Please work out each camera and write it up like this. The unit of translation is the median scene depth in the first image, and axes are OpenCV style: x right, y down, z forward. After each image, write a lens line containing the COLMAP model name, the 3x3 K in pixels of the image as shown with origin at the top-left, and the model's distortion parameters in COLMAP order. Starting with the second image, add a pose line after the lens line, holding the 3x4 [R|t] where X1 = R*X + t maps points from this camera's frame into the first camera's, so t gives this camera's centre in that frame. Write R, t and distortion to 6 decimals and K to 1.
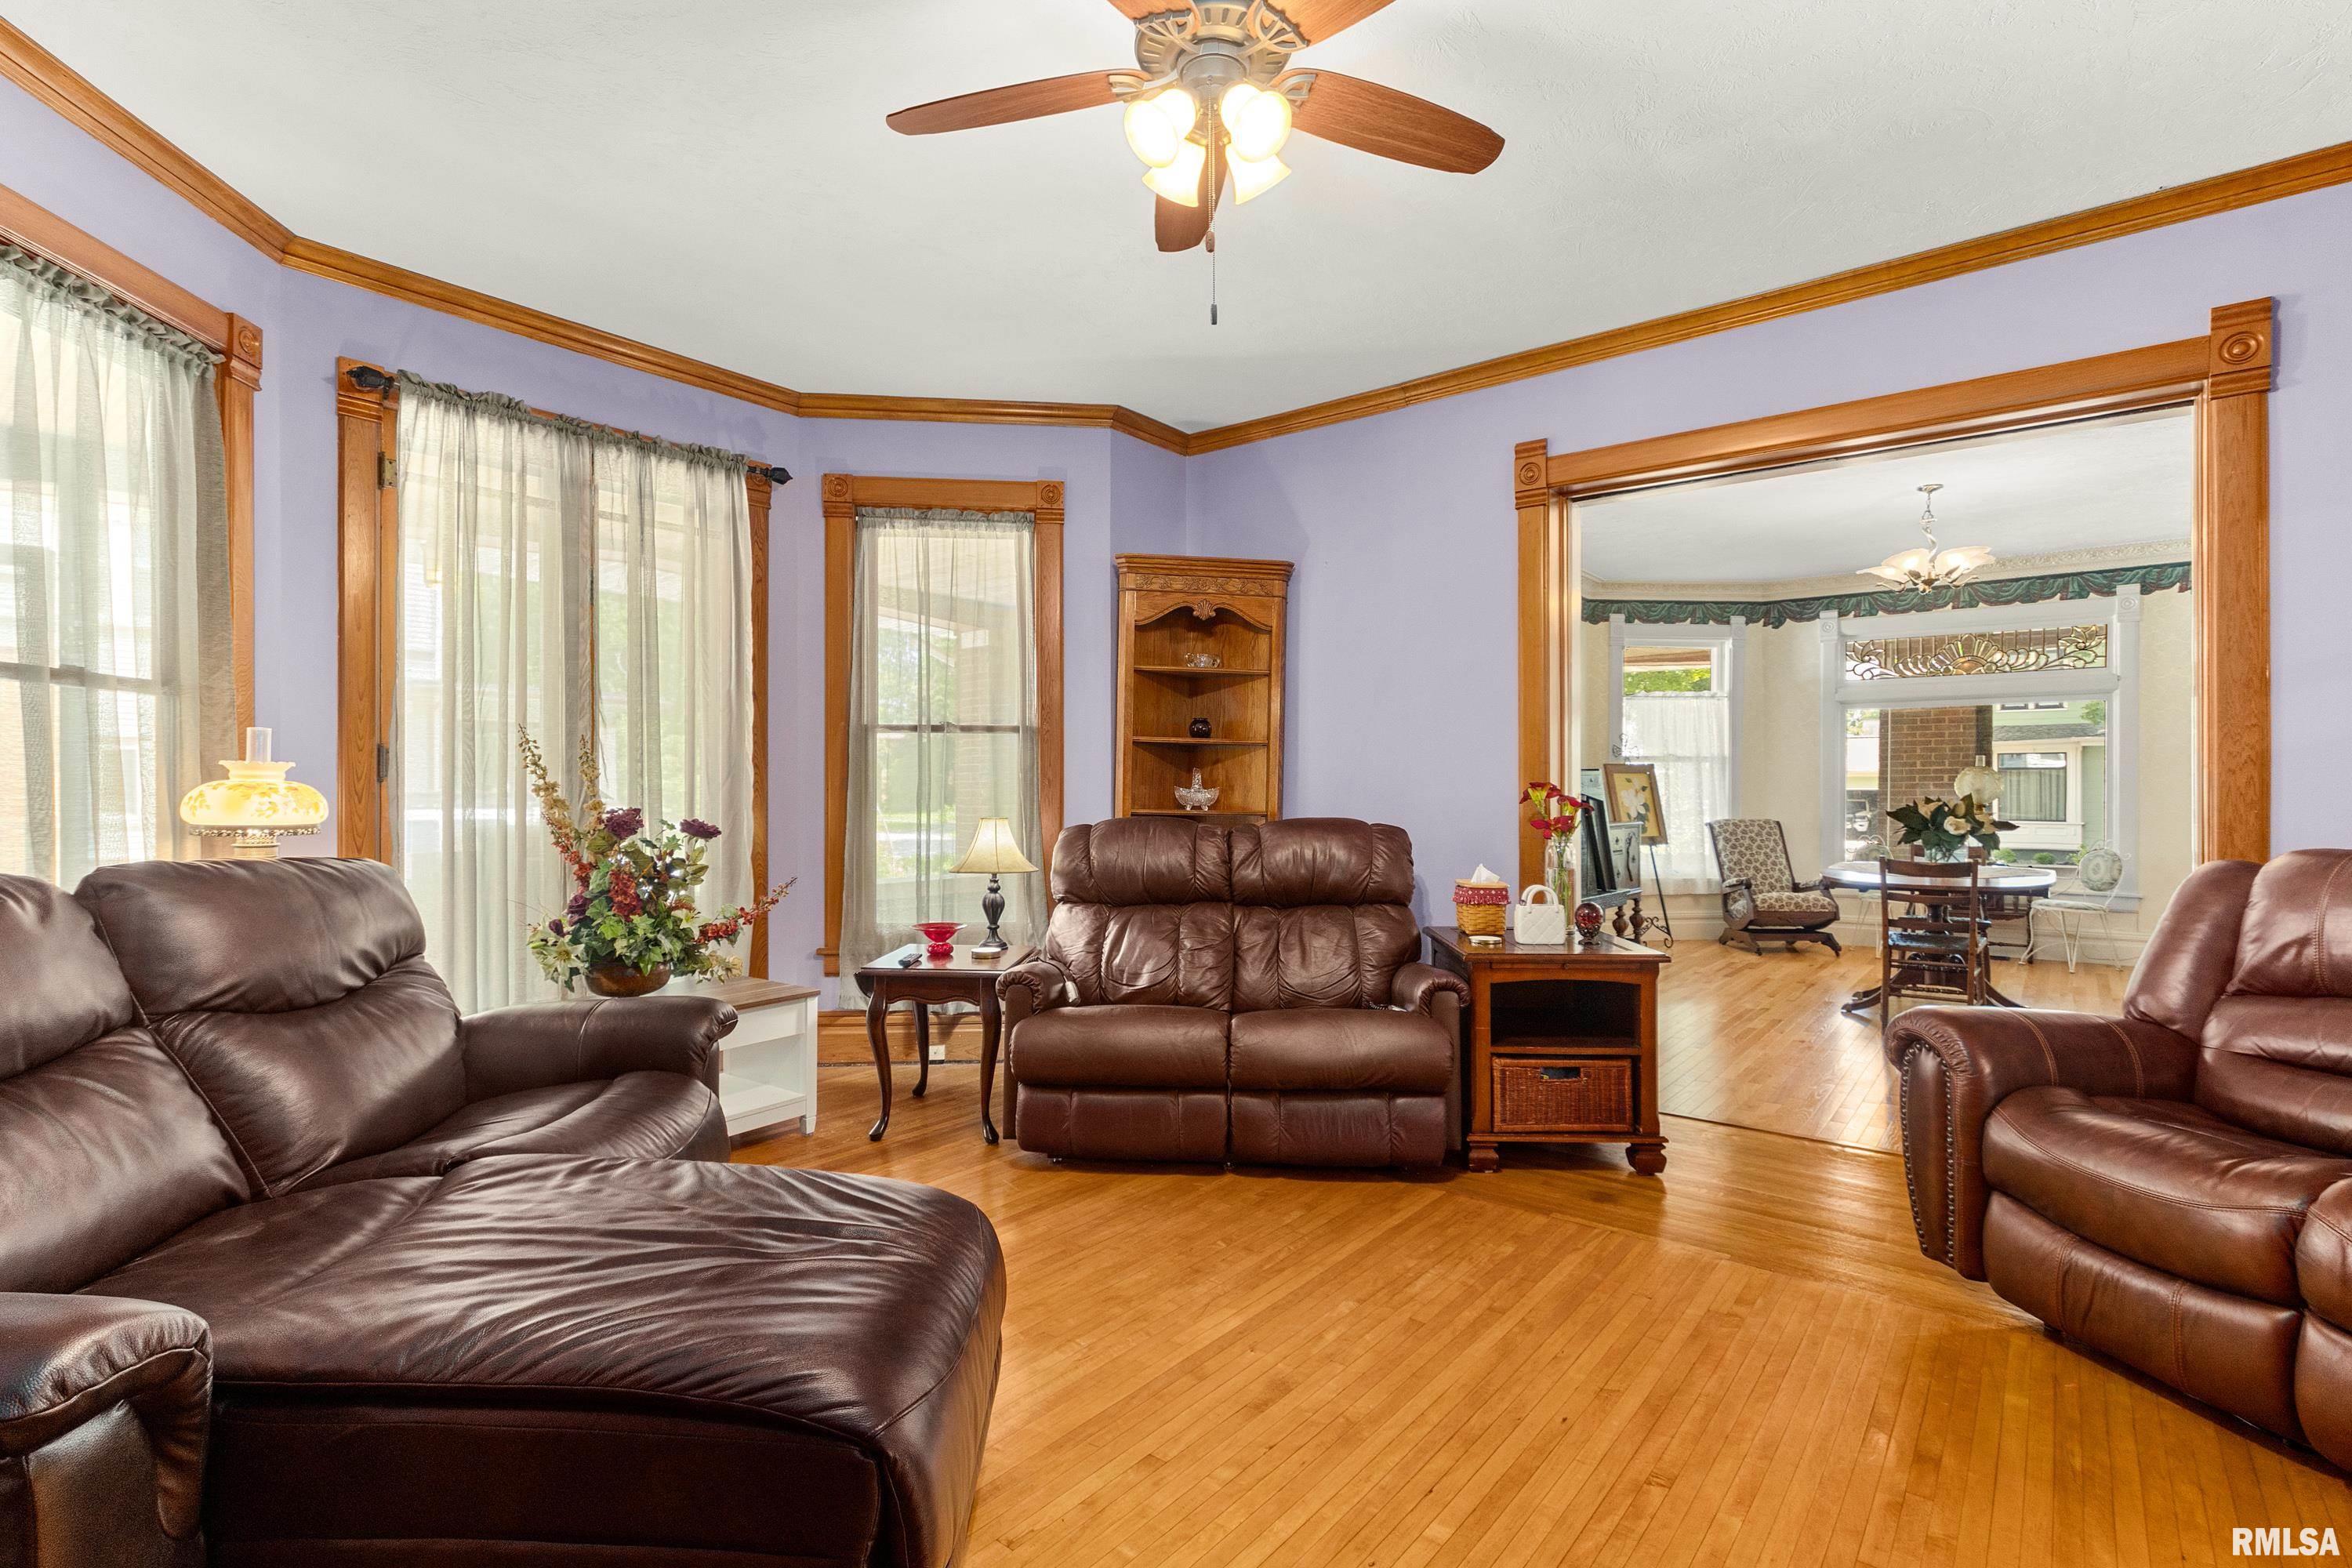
lens RADIAL K [[1102.8, 0, 1172.8], [0, 1102.8, 792.7], [0, 0, 1]] dist [-0.000472, -0.001884]
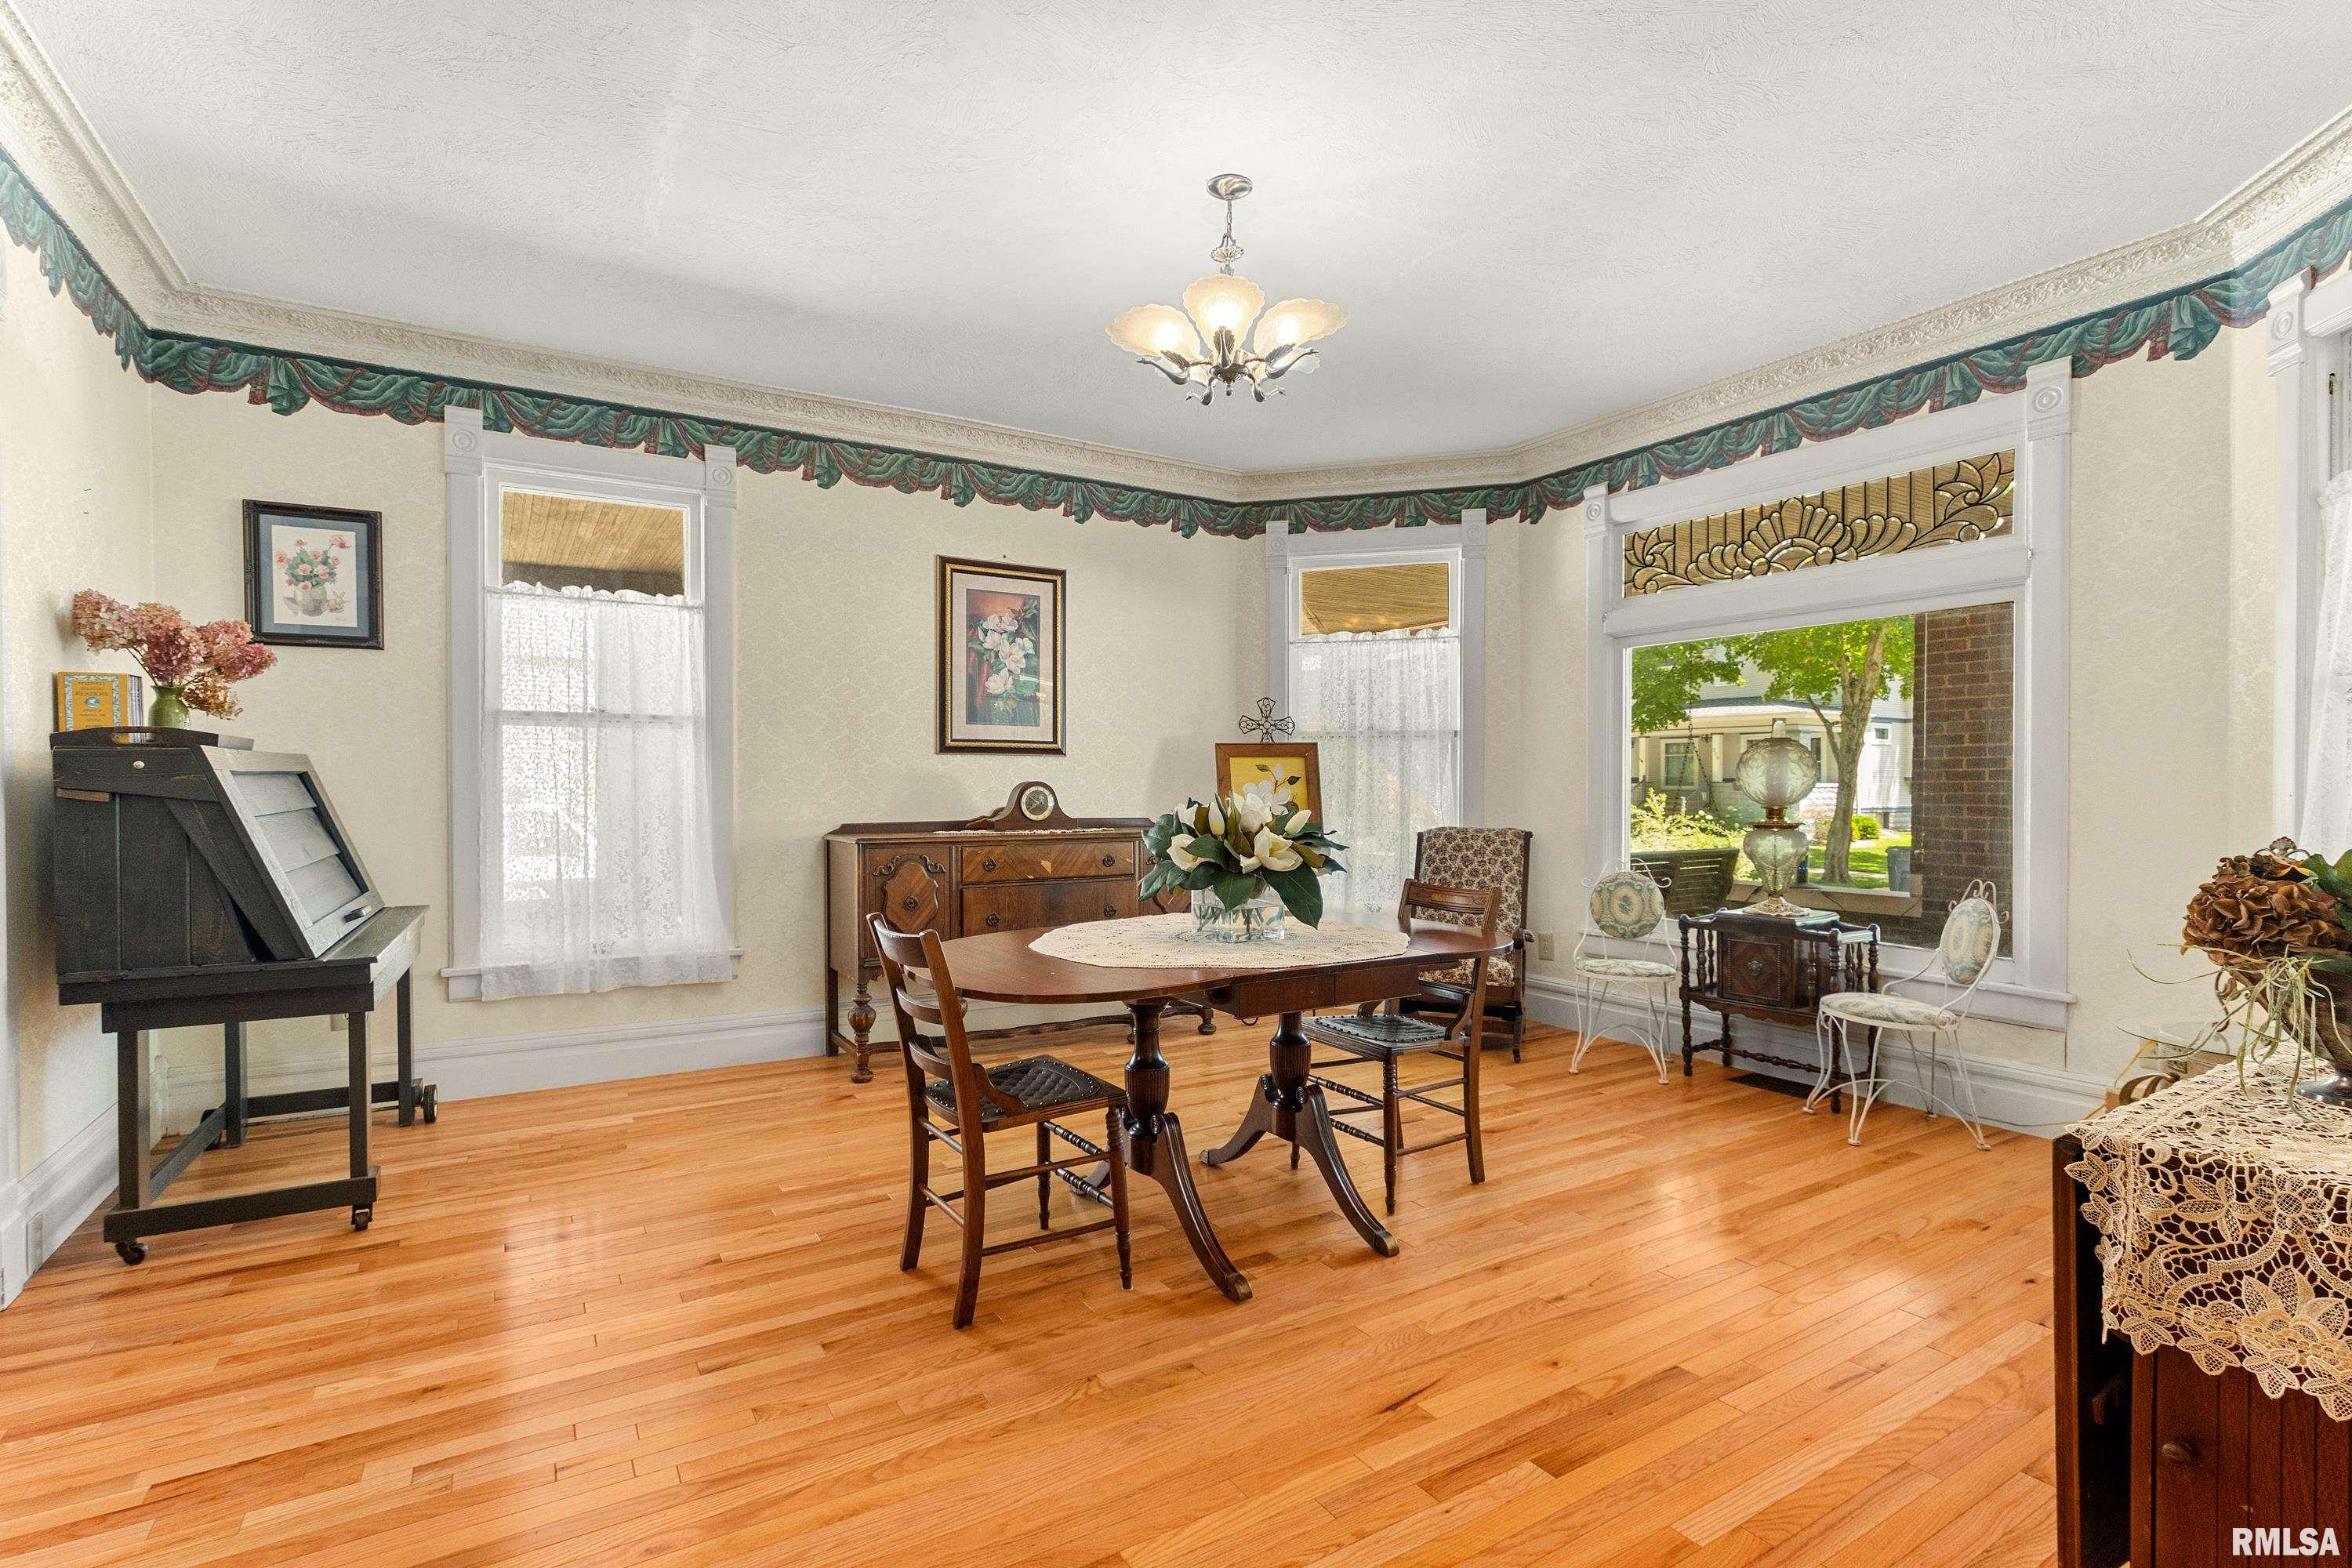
lens RADIAL K [[1102.8, 0, 1144.1], [0, 1102.8, 788.2], [0, 0, 1]] dist [-0.000472, -0.001884]
pose [[0.941443, -0.001566, -0.337167, 1.044907], [0.001656, 0.999999, -0.000023, 0.001816], [0.337167, -0.000537, 0.941445, 0.639679]]
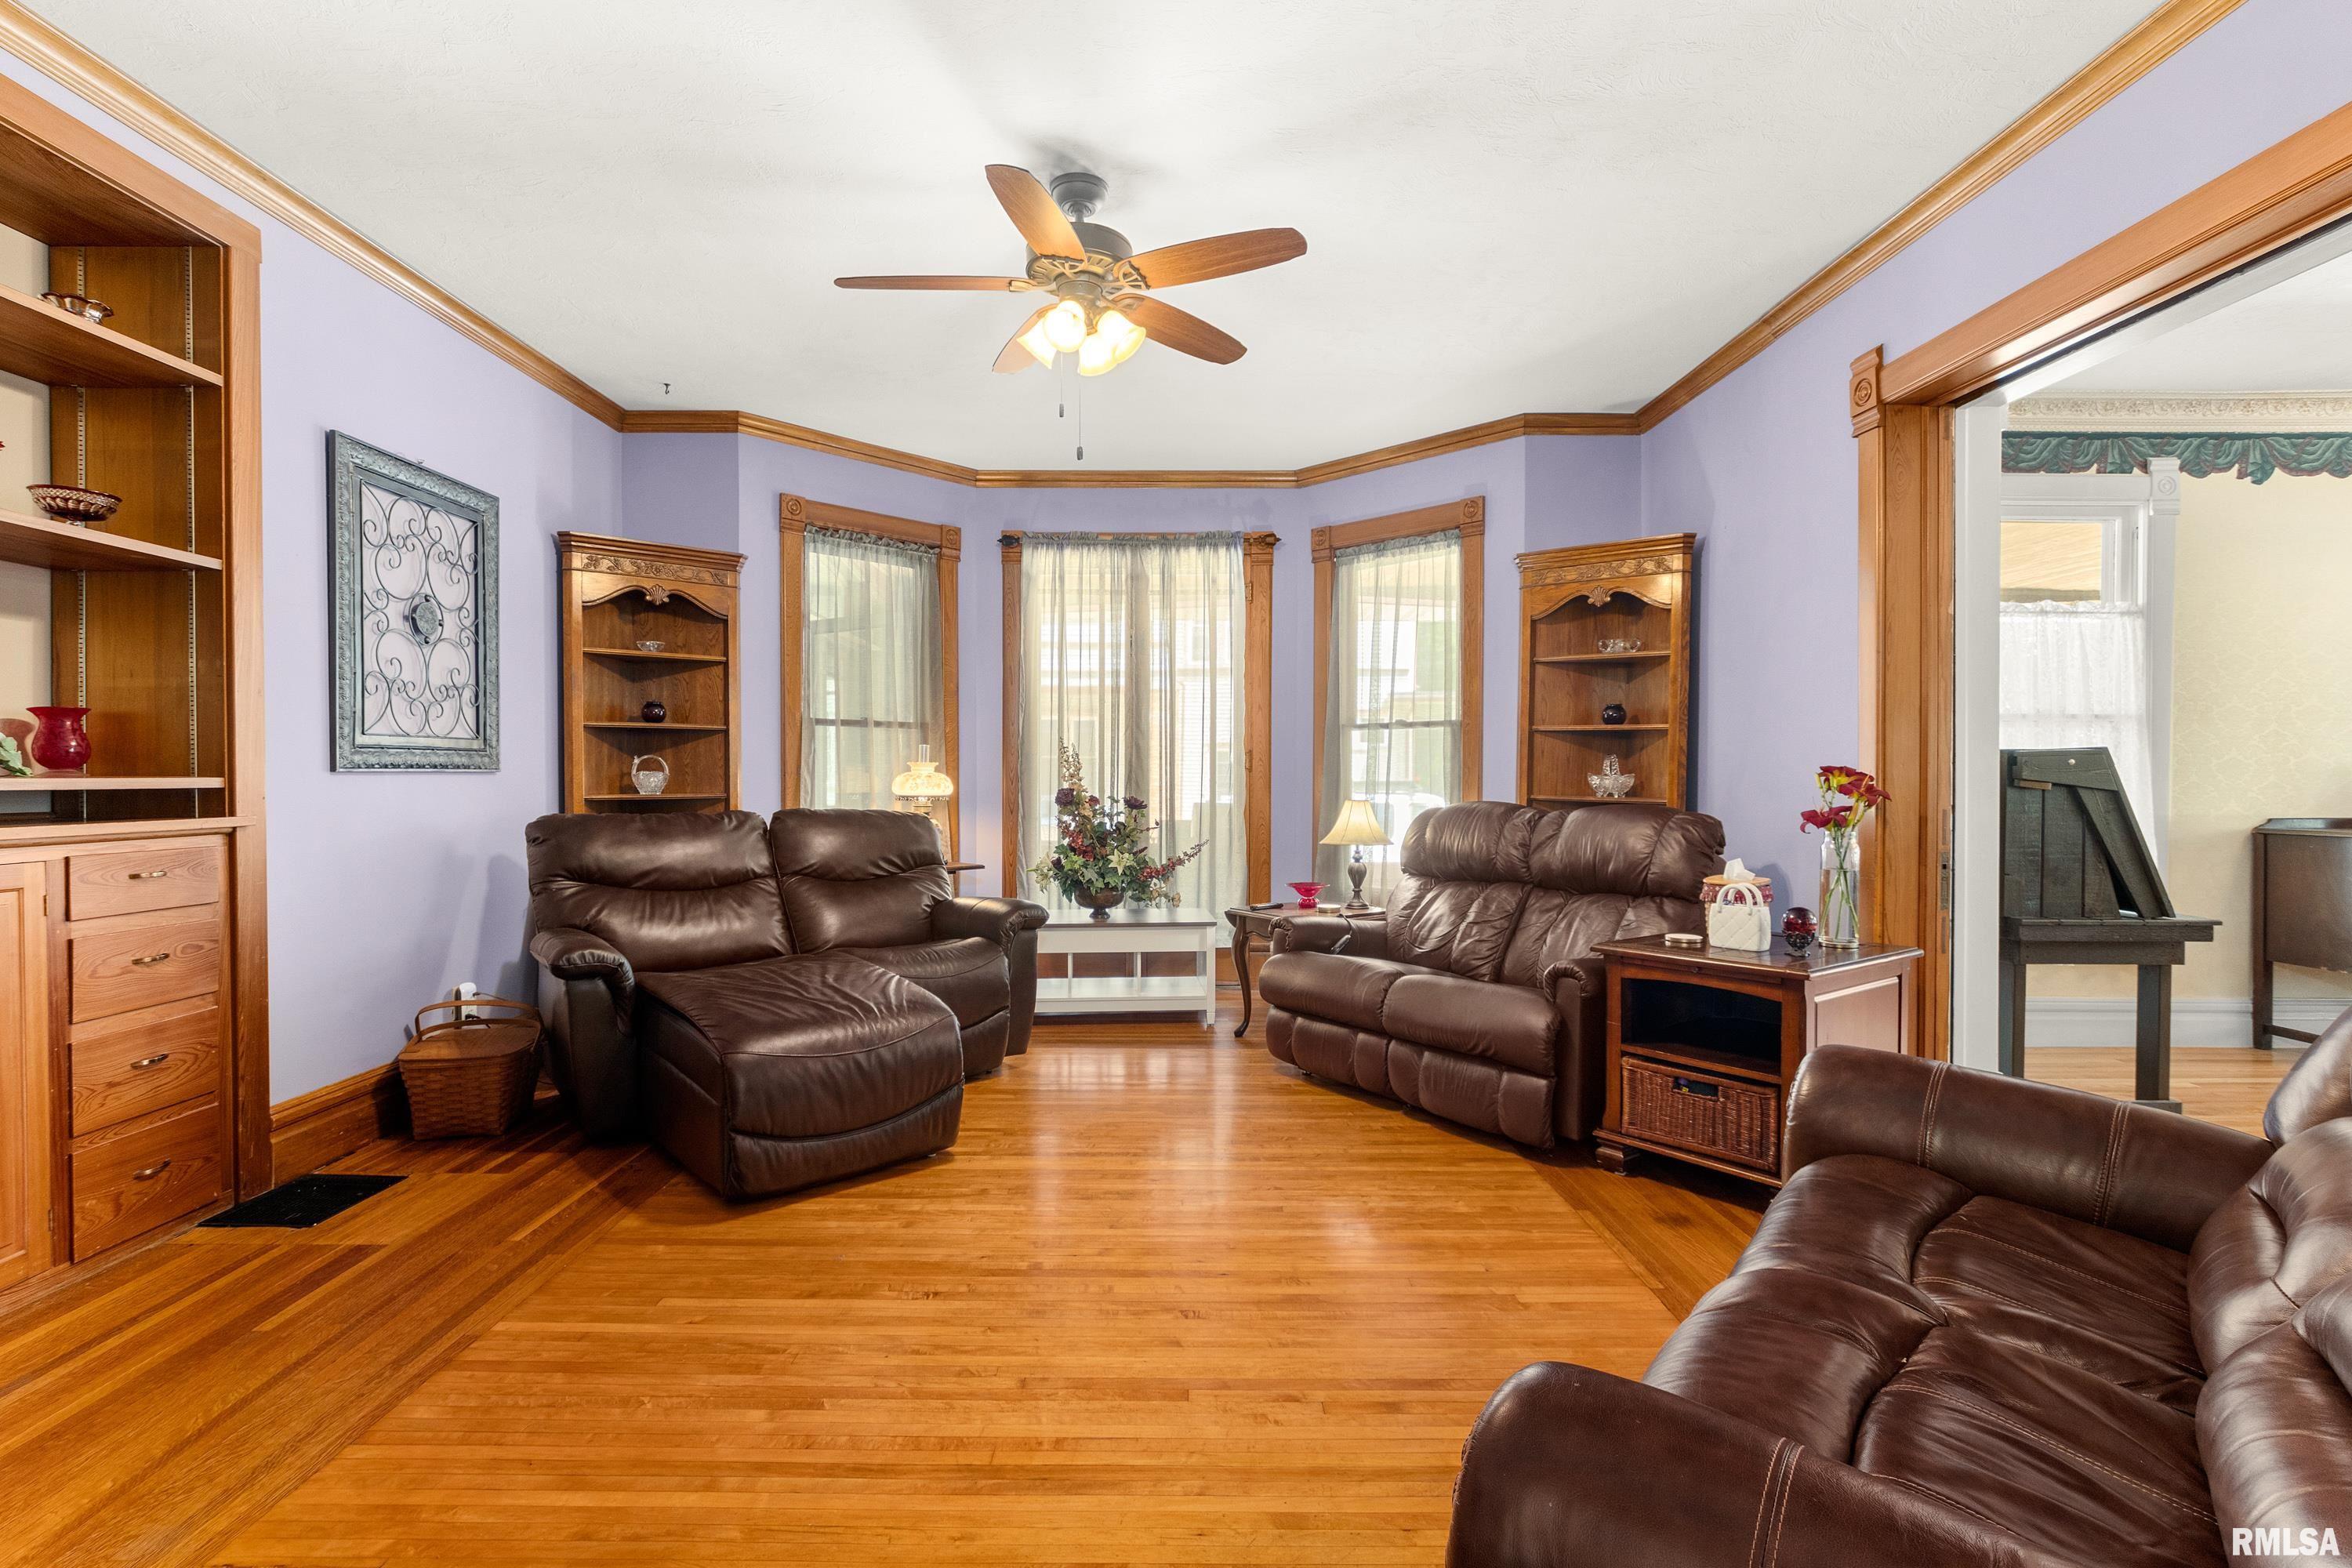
lens RADIAL K [[1102.8, 0, 1180.3], [0, 1102.8, 792.4], [0, 0, 1]] dist [-0.000472, -0.001884]
pose [[0.636927, 0.009163, -0.770870, 0.573645], [-0.001878, 0.999945, 0.010335, 0.002000], [0.770922, -0.005135, 0.636909, 0.070646]]
